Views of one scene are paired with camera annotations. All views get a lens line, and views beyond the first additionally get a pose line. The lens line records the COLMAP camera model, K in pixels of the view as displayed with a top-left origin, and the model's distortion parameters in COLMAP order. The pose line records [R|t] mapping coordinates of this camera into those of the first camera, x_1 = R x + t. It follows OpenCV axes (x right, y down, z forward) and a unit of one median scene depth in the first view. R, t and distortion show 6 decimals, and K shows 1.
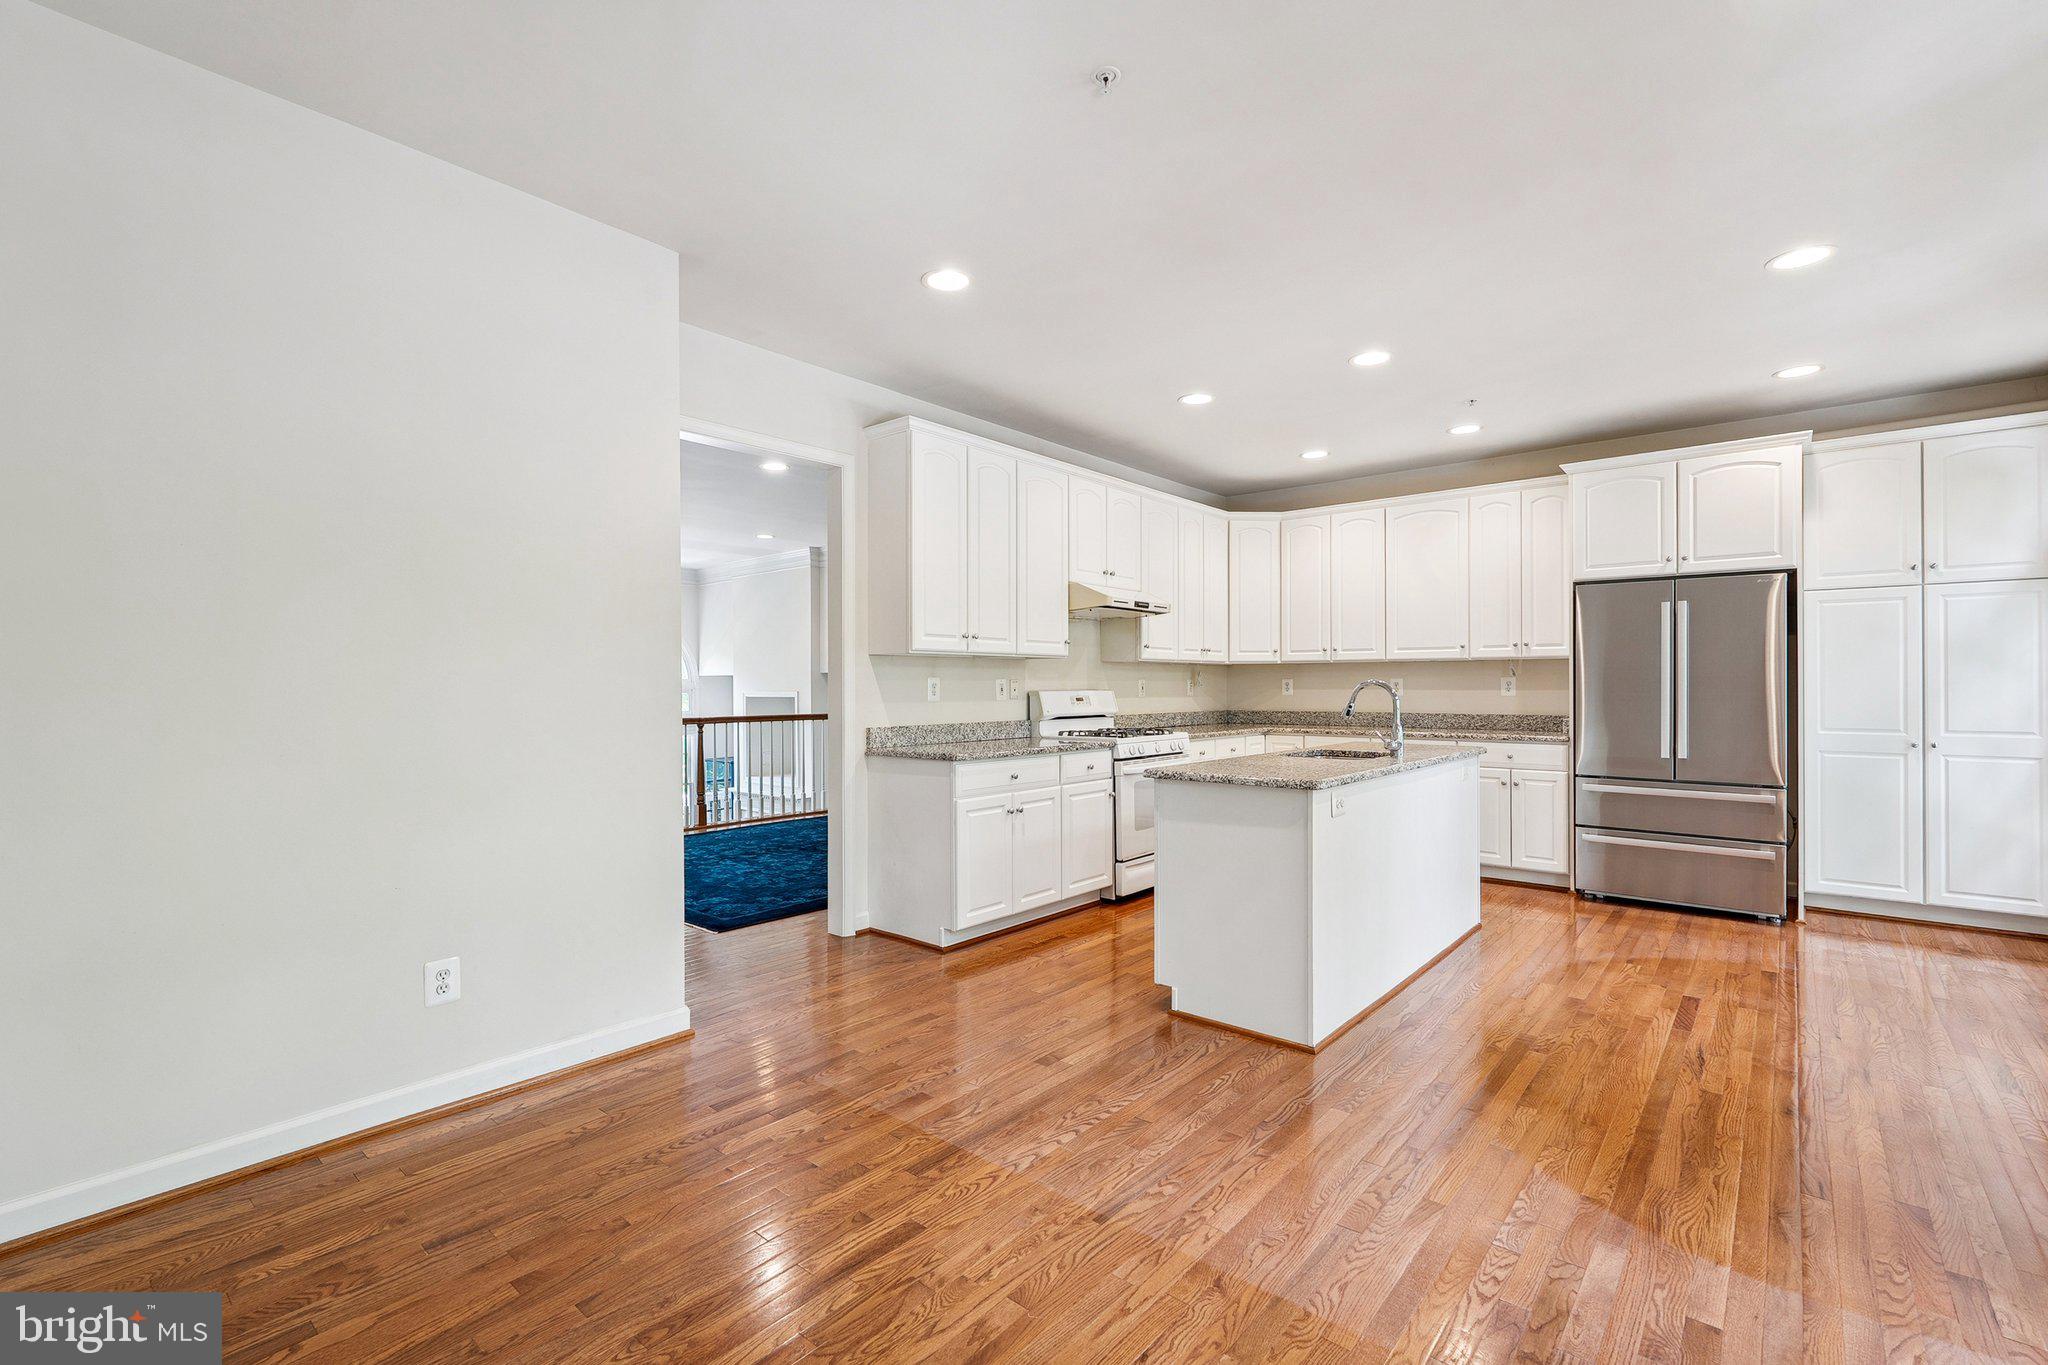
lens RADIAL K [[913.9, 0, 1025.8], [0, 913.9, 690.1], [0, 0, 1]] dist [0.000315, -0.000156]
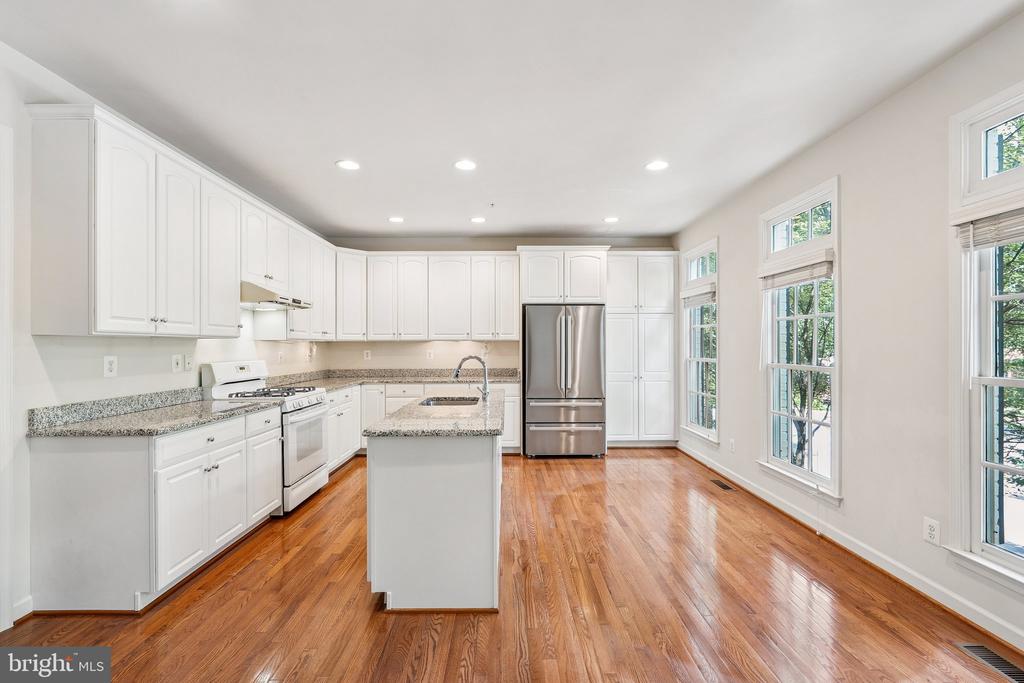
lens RADIAL K [[457.0, 0, 512.9], [0, 457.0, 345.3], [0, 0, 1]] dist [0.000315, -0.000156]
pose [[0.753358, 0.000419, 0.657611, -0.097395], [0.005686, 0.999958, -0.007150, -0.019478], [-0.657586, 0.009126, 0.753324, 0.264334]]
